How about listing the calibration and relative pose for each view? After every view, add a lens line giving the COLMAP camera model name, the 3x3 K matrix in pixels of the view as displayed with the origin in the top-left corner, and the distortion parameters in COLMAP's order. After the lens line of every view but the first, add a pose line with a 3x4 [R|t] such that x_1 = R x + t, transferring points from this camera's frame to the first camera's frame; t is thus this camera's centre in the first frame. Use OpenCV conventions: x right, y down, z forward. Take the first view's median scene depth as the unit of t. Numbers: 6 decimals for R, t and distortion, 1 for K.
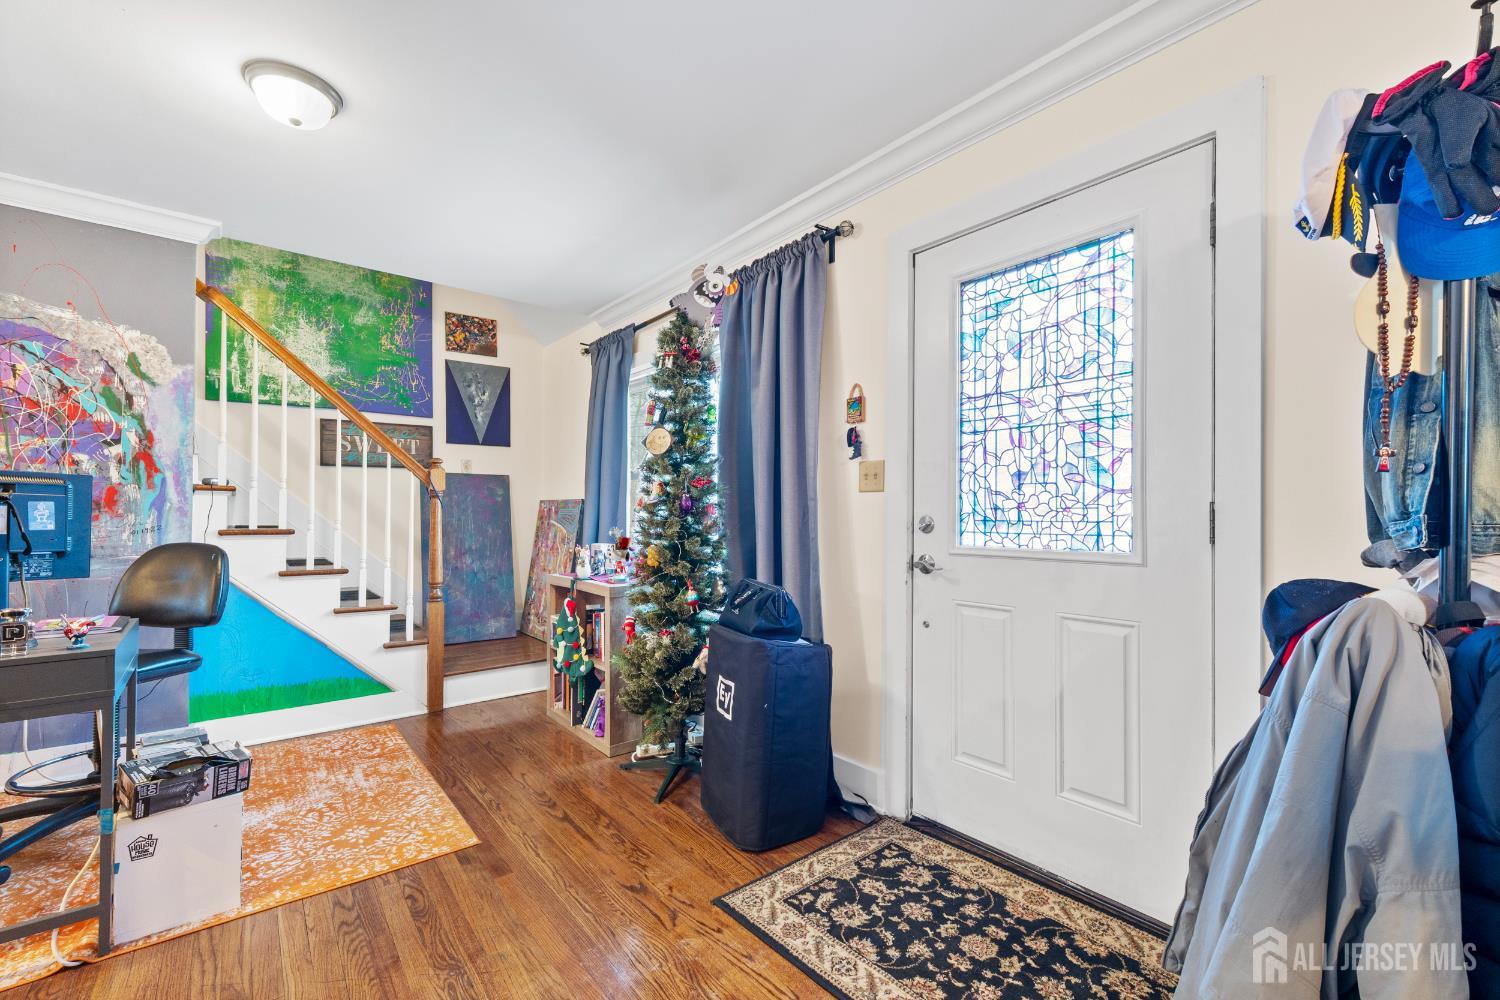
lens RADIAL K [[638.0, 0, 759.5], [0, 638.0, 511.0], [0, 0, 1]] dist [0.002201, -0.001000]
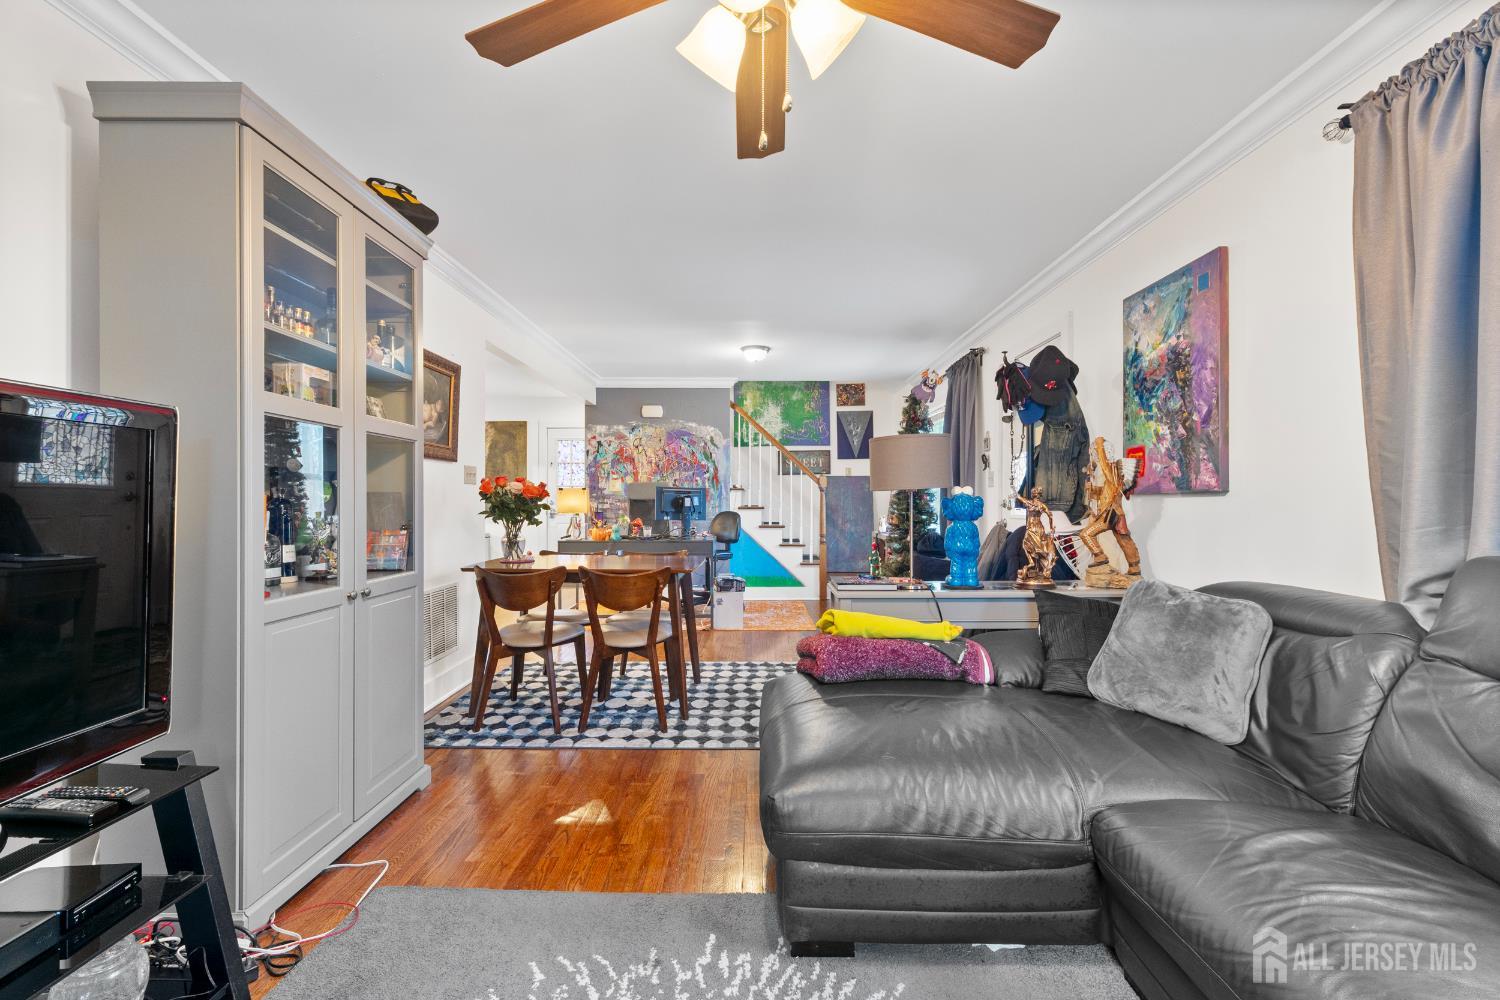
lens RADIAL K [[638.0, 0, 749.8], [0, 638.0, 498.5], [0, 0, 1]] dist [0.002201, -0.001000]
pose [[0.768695, -0.006380, -0.639584, 0.683815], [0.009022, 0.999959, 0.000868, -0.002504], [0.639552, -0.006437, 0.768721, -0.773745]]
